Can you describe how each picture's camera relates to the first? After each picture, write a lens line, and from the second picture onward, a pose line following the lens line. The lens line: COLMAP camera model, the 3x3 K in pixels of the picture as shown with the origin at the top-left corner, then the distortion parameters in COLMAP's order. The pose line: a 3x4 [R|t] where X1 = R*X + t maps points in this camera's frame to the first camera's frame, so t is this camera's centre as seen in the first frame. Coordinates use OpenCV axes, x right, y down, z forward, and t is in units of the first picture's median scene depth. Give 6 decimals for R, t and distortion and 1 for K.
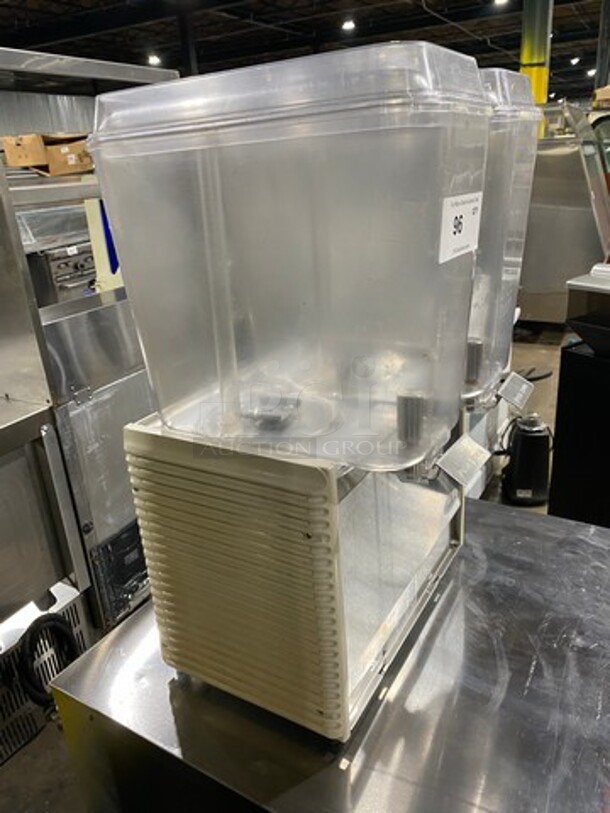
lens RADIAL K [[624.2, 0, 305.0], [0, 624.2, 406.5], [0, 0, 1]] dist [0.030257, 0.003502]
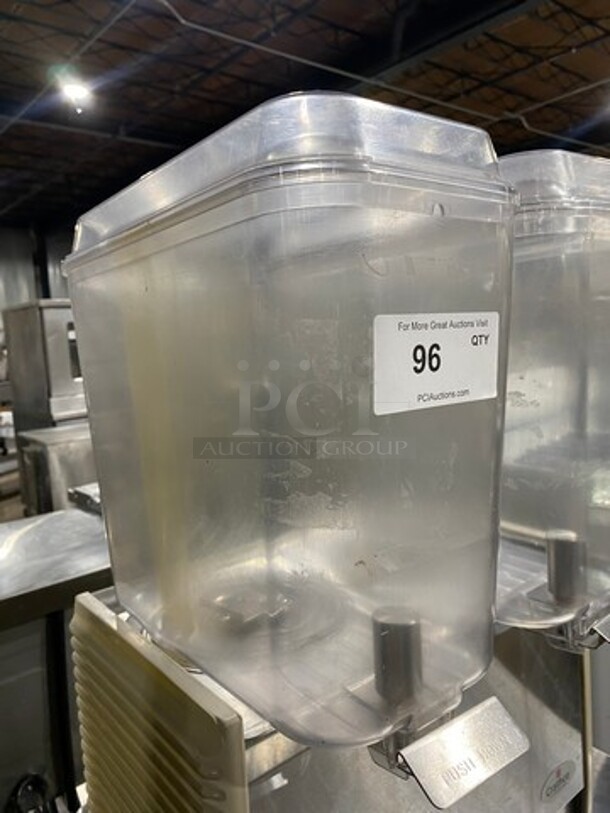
lens RADIAL K [[624.2, 0, 305.0], [0, 624.2, 406.5], [0, 0, 1]] dist [0.030257, 0.003502]
pose [[0.952793, 0.122713, -0.277717, 0.282949], [-0.165168, 0.976988, -0.134962, -0.126752], [0.254765, 0.174461, 0.951135, 0.350780]]
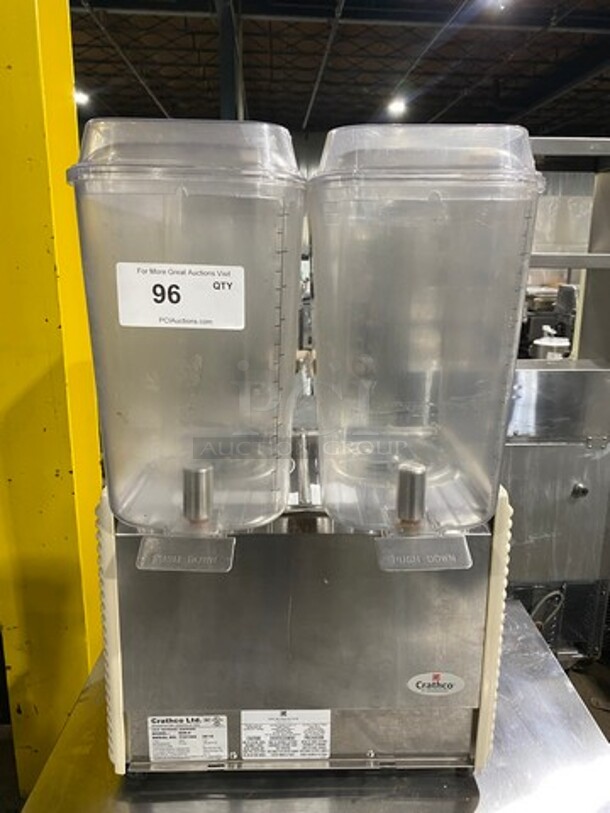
lens RADIAL K [[624.2, 0, 305.0], [0, 624.2, 406.5], [0, 0, 1]] dist [0.030257, 0.003502]
pose [[0.577133, 0.344204, -0.740569, 1.032160], [-0.343777, 0.924972, 0.162003, -0.329489], [0.740767, 0.161093, 0.652161, 0.524005]]
